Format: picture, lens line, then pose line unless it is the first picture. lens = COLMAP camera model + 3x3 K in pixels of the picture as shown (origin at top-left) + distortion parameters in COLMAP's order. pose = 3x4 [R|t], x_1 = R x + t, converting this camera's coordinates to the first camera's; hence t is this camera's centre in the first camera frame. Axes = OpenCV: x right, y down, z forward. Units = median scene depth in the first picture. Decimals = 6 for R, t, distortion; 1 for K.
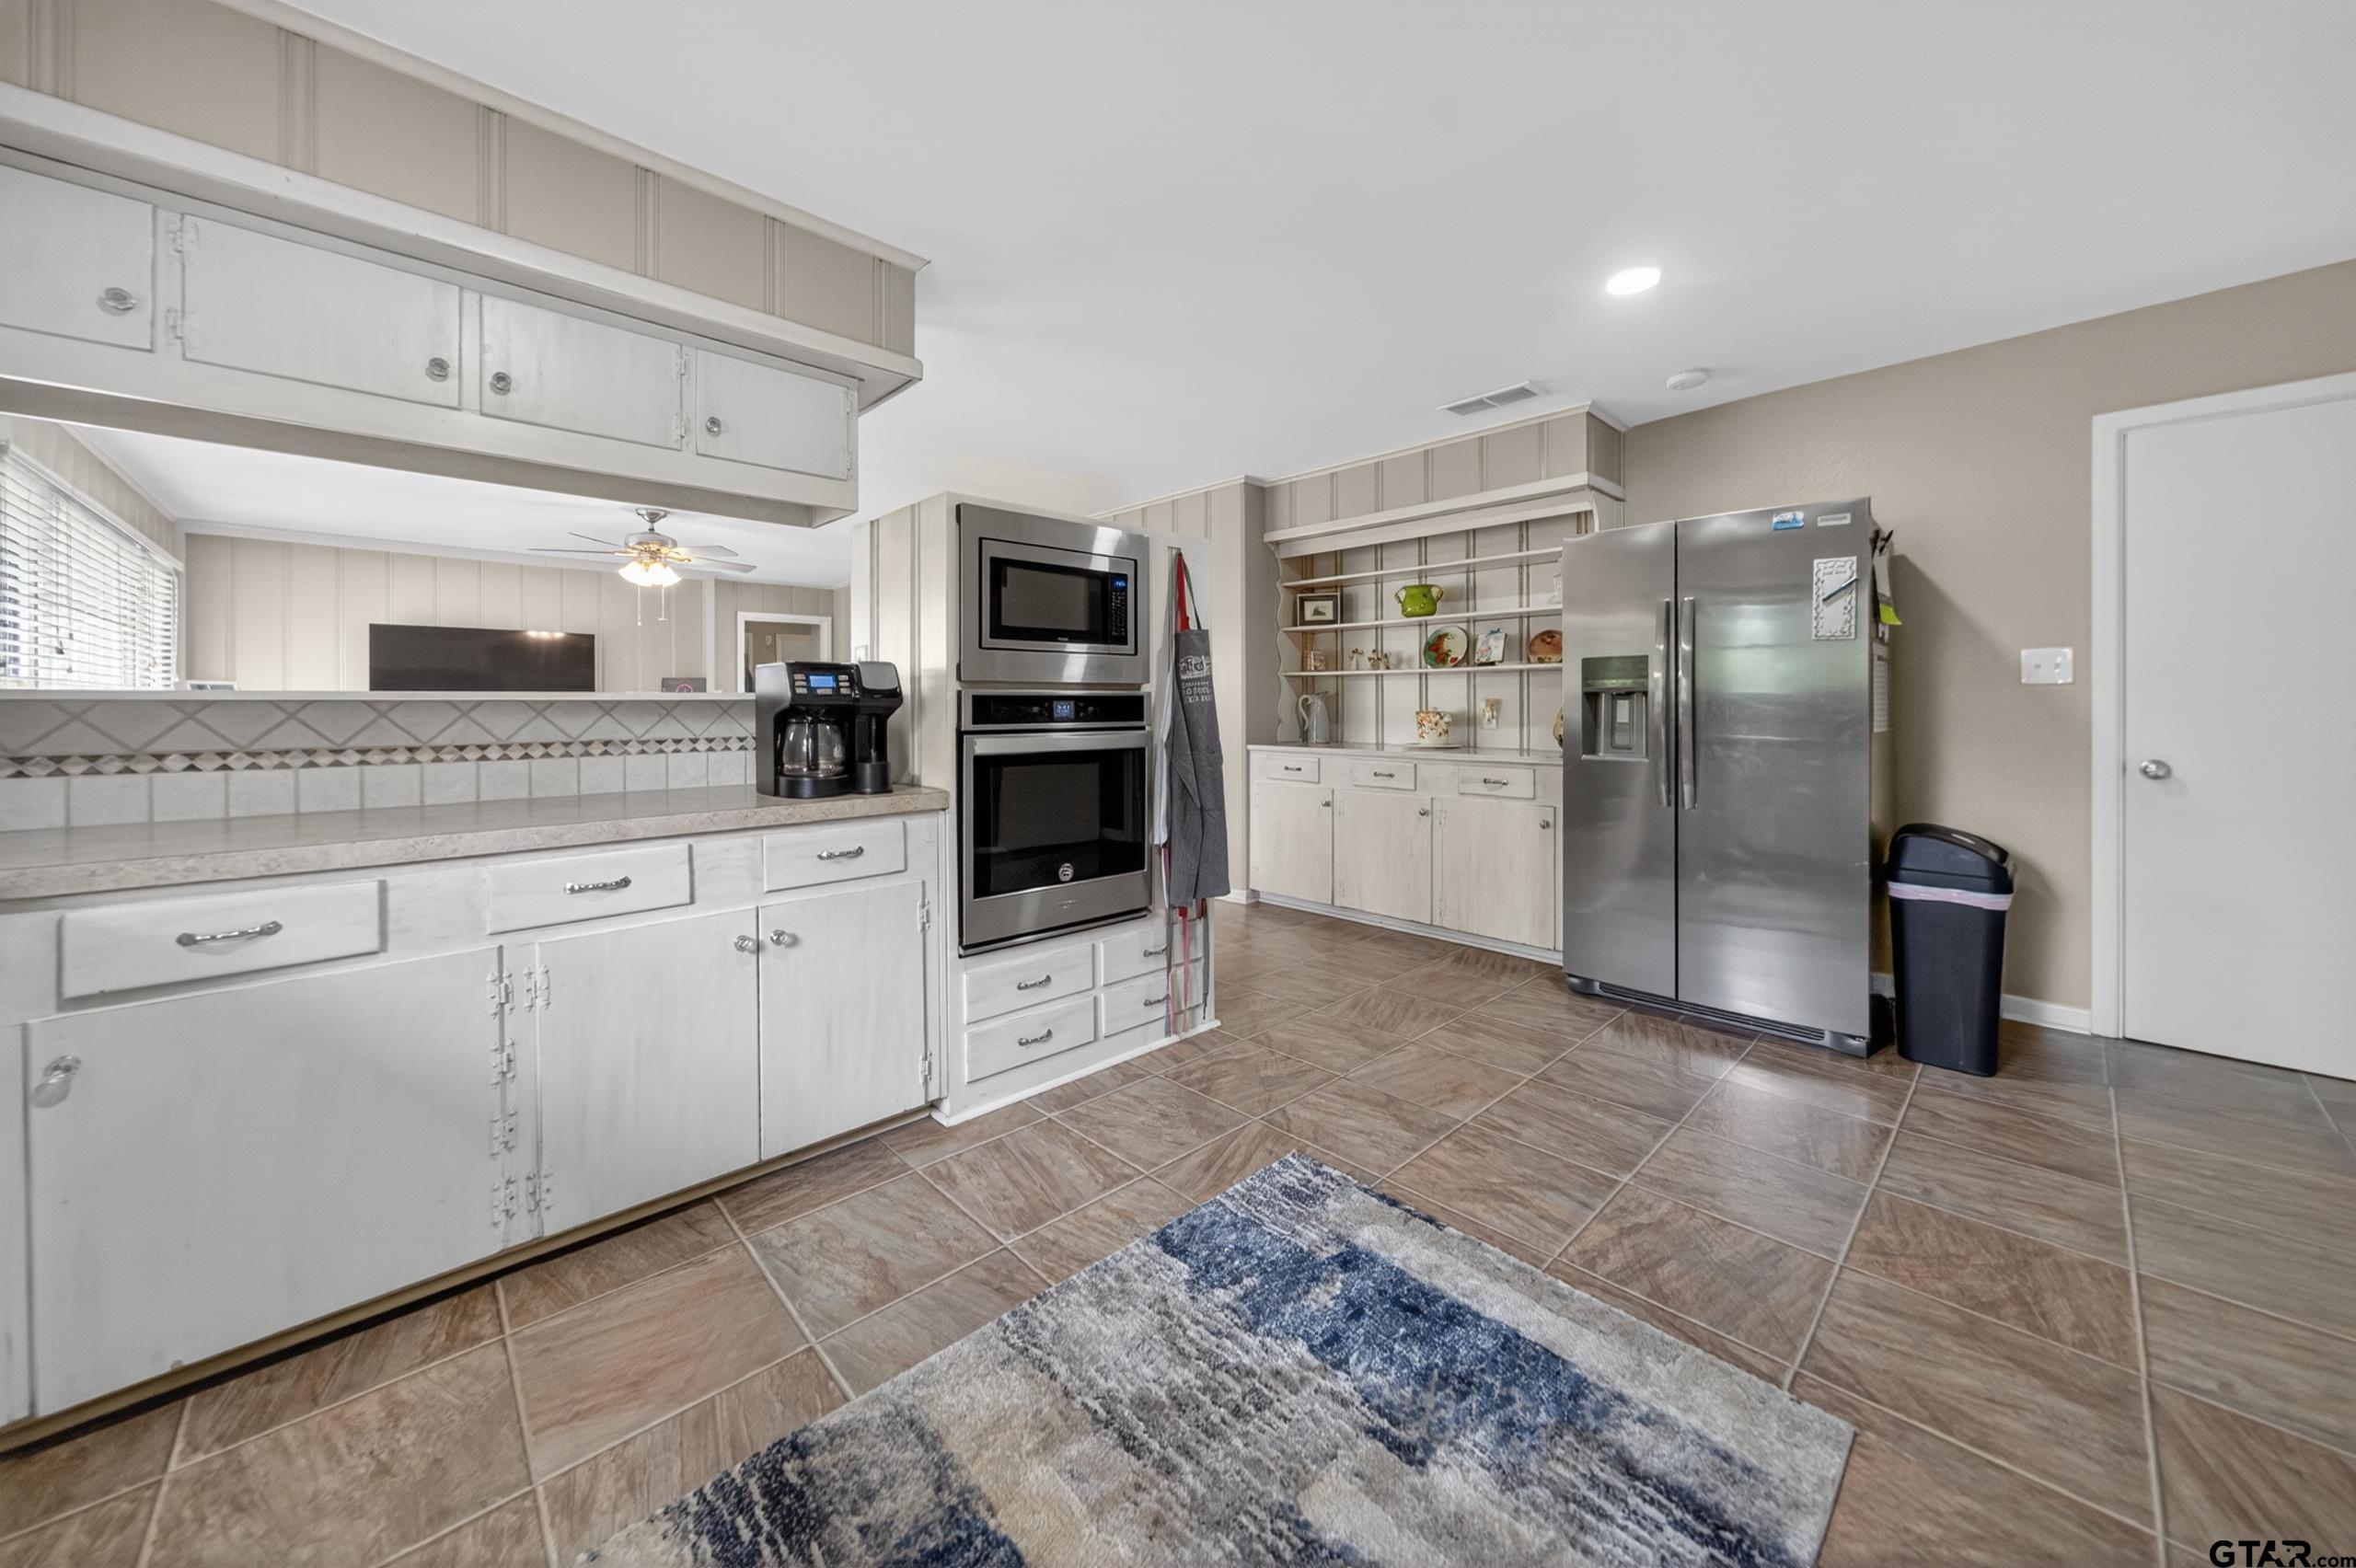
lens RADIAL K [[850.5, 0, 1163.3], [0, 850.5, 705.8], [0, 0, 1]] dist [-0.005981, 0.001750]
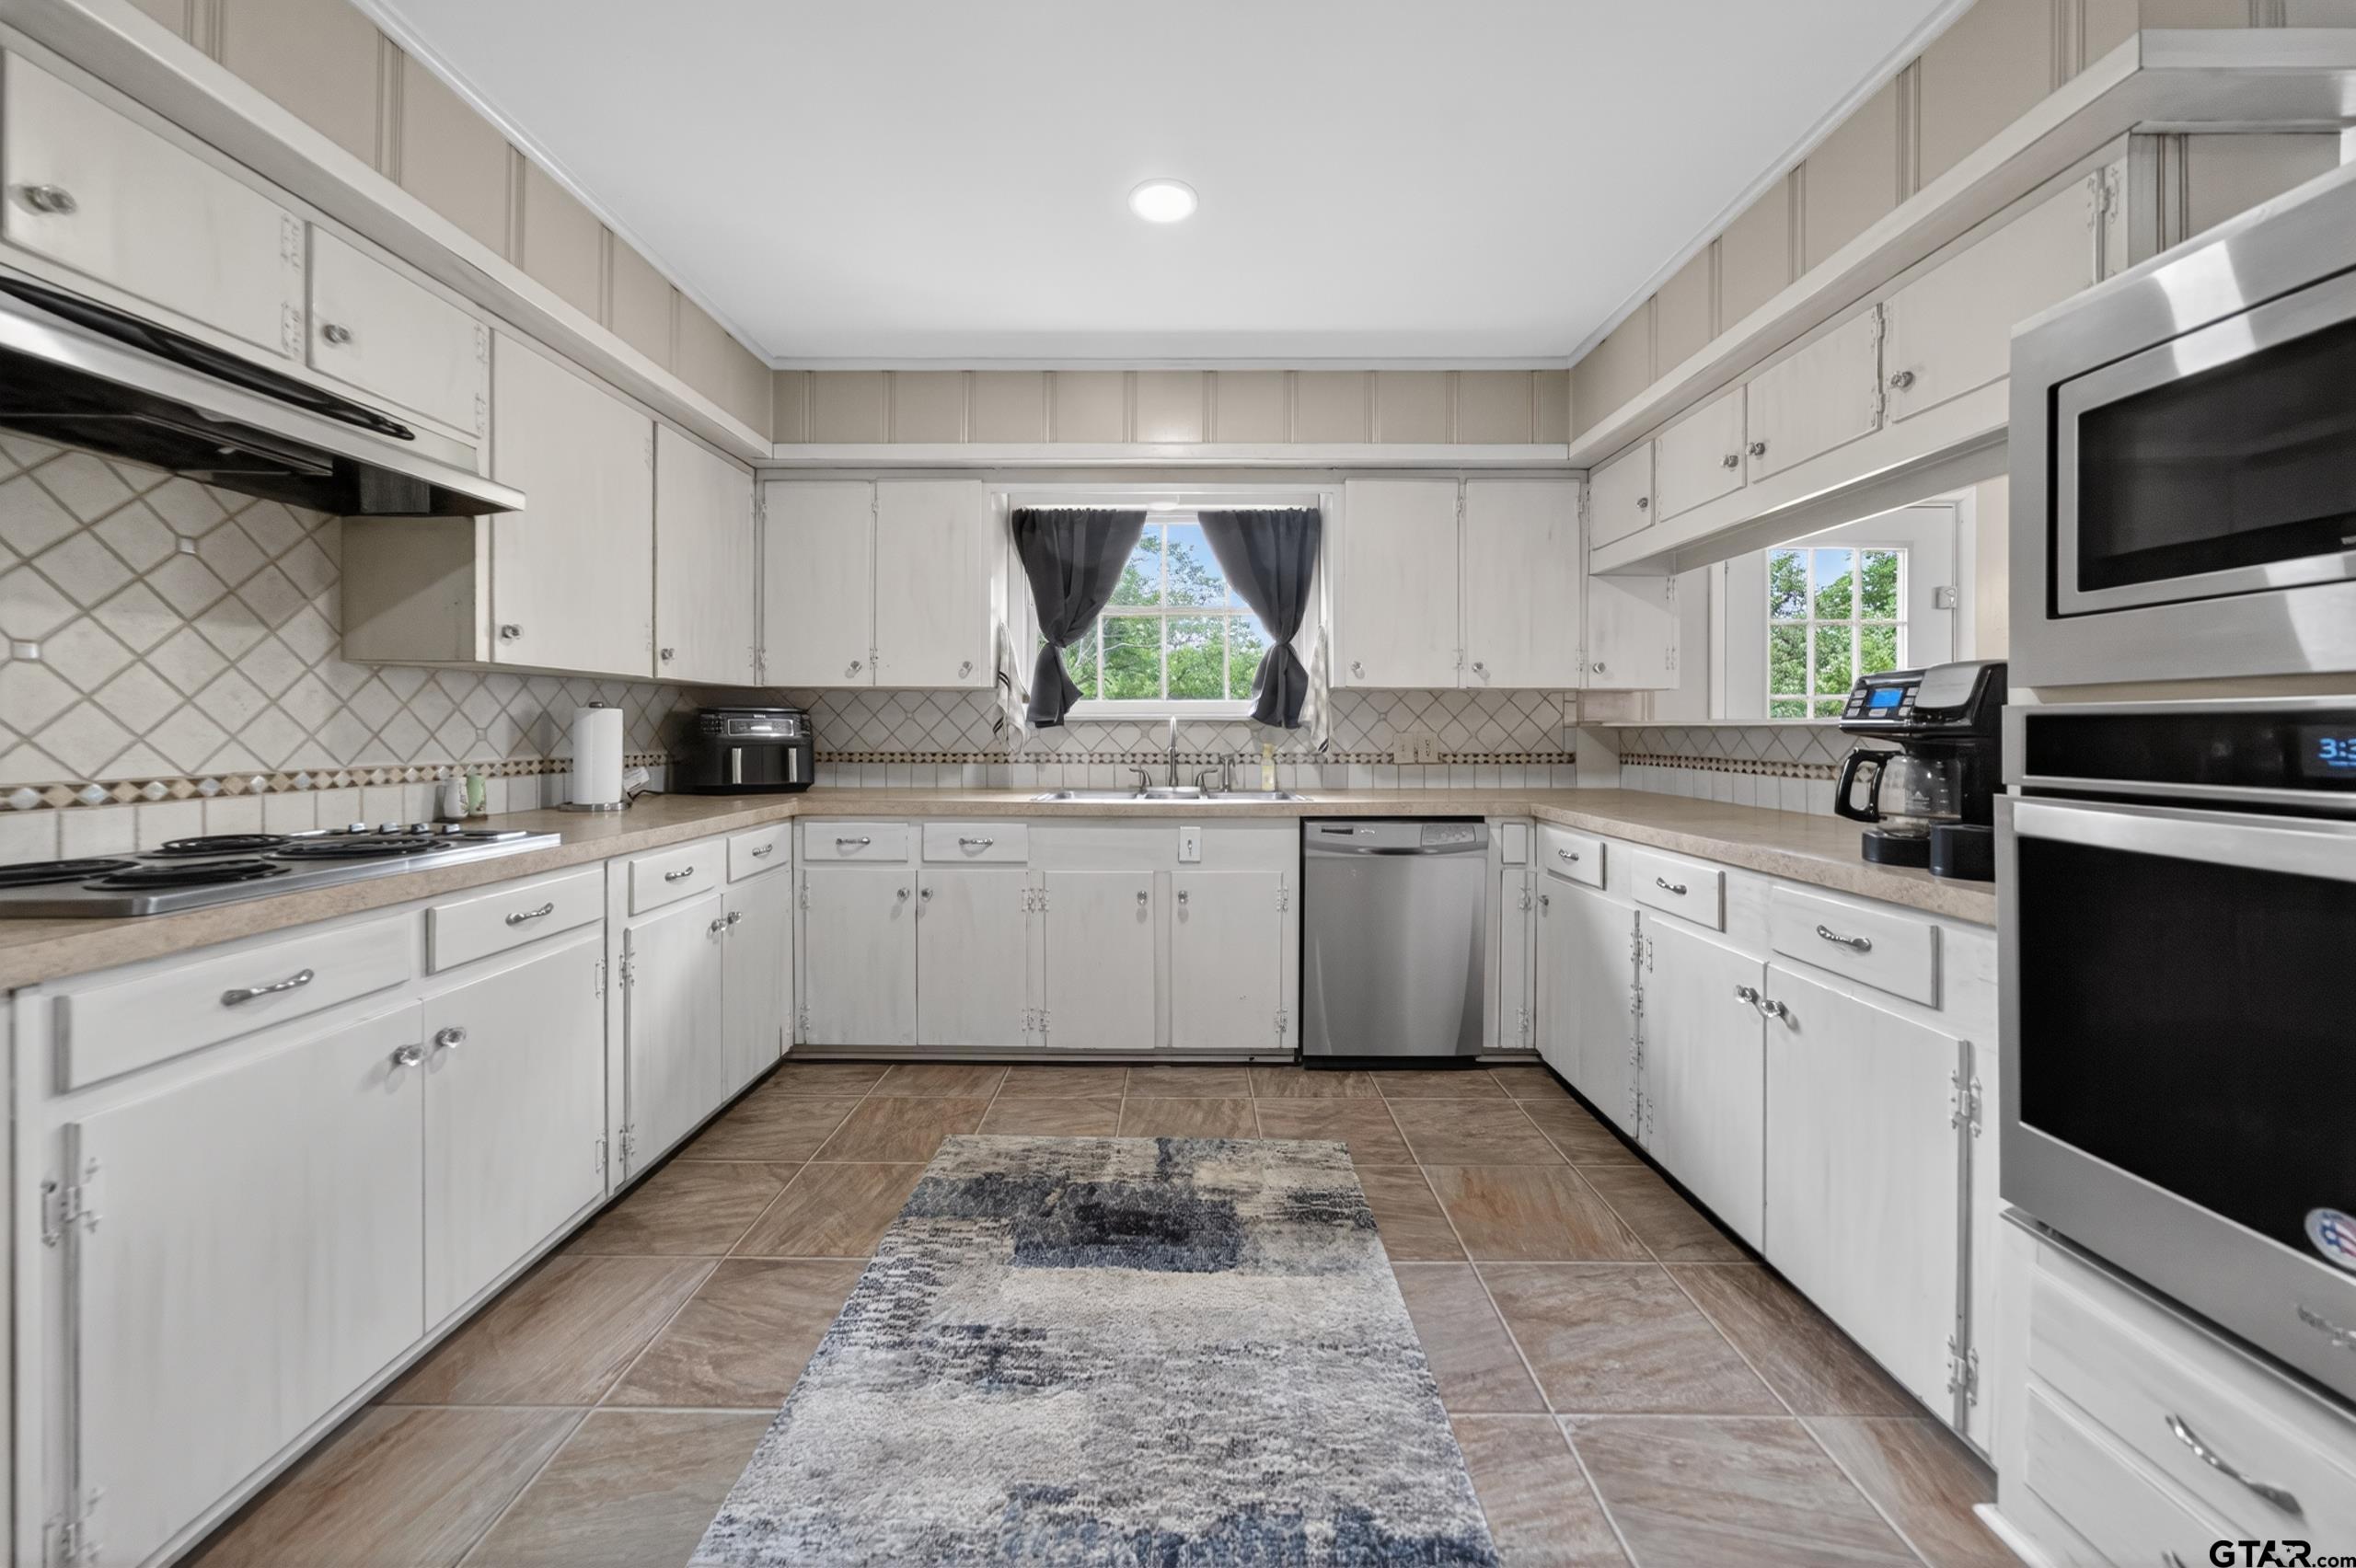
lens RADIAL K [[850.5, 0, 1180.4], [0, 850.5, 733.1], [0, 0, 1]] dist [-0.005981, 0.001750]
pose [[-0.689653, 0.009101, -0.724082, 0.637839], [0.003928, 0.999953, 0.008827, -0.010964], [0.724129, 0.003243, -0.689657, 1.319102]]
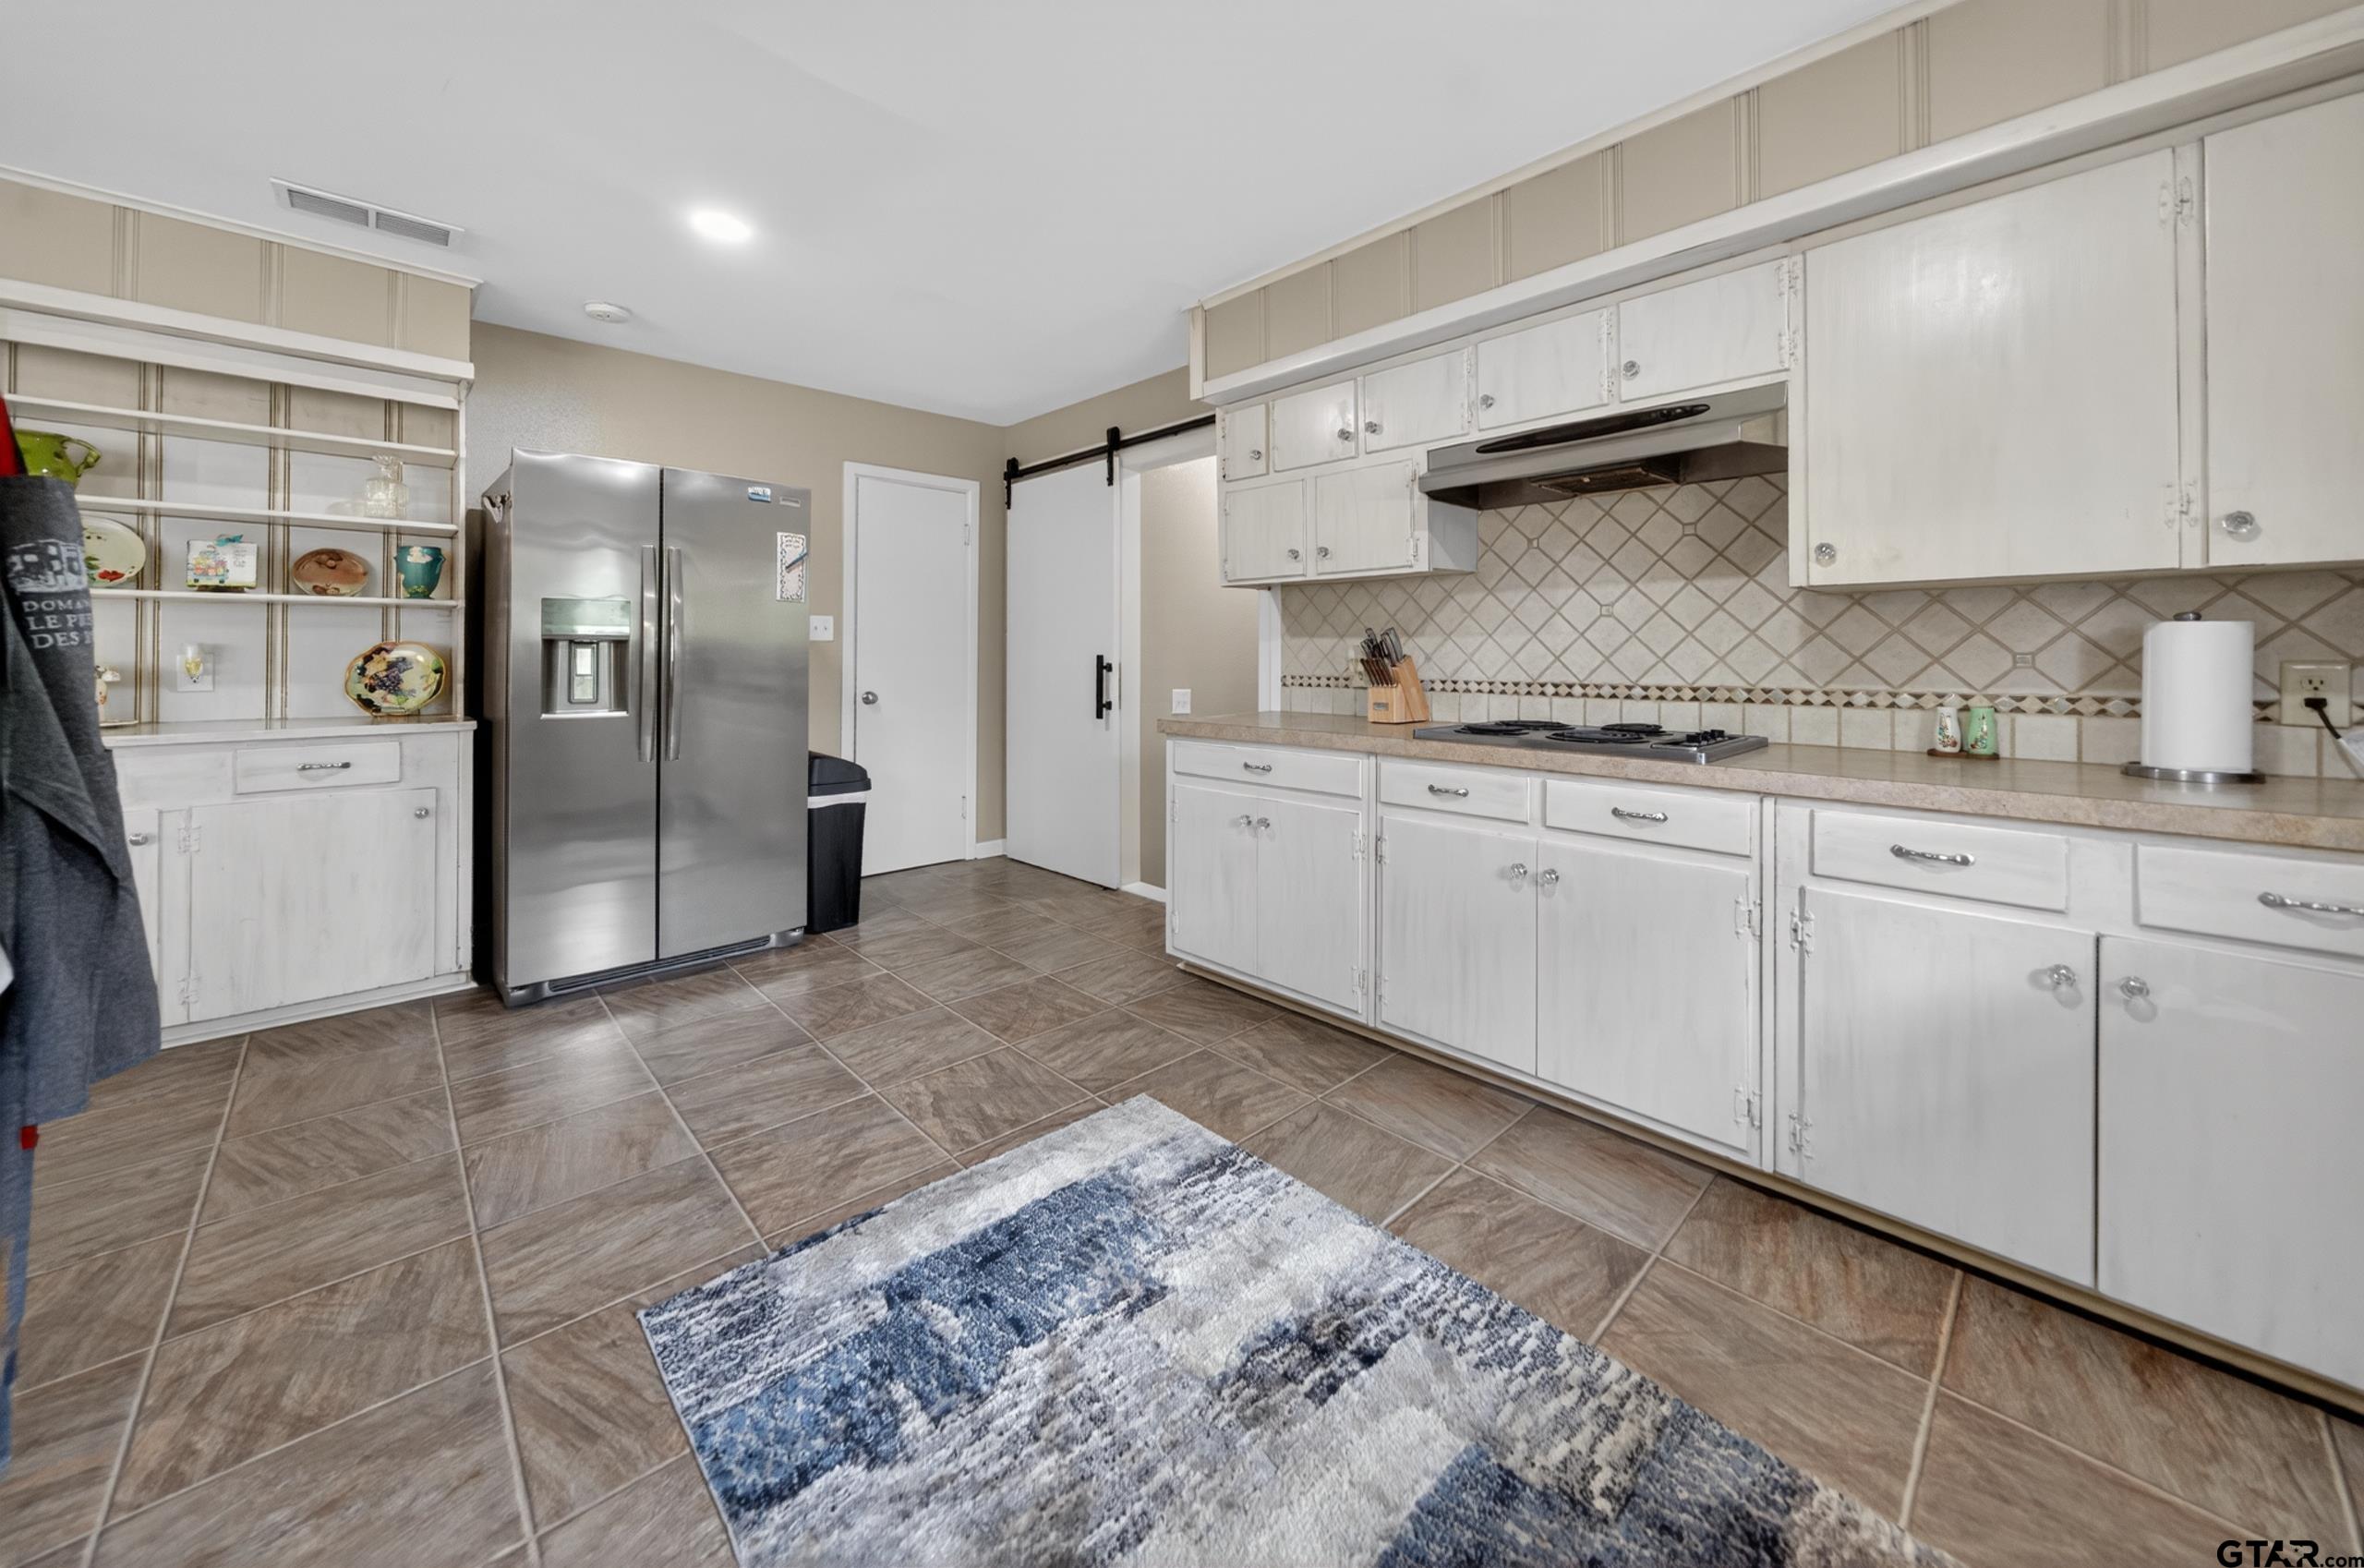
lens RADIAL K [[853.4, 0, 1188.0], [0, 853.4, 644.8], [0, 0, 1]] dist [-0.005981, 0.001750]
pose [[-0.004822, 0.016228, 0.999857, -0.660924], [-0.004244, 0.999859, -0.016249, 0.000184], [-0.999979, -0.004322, -0.004753, 0.702918]]
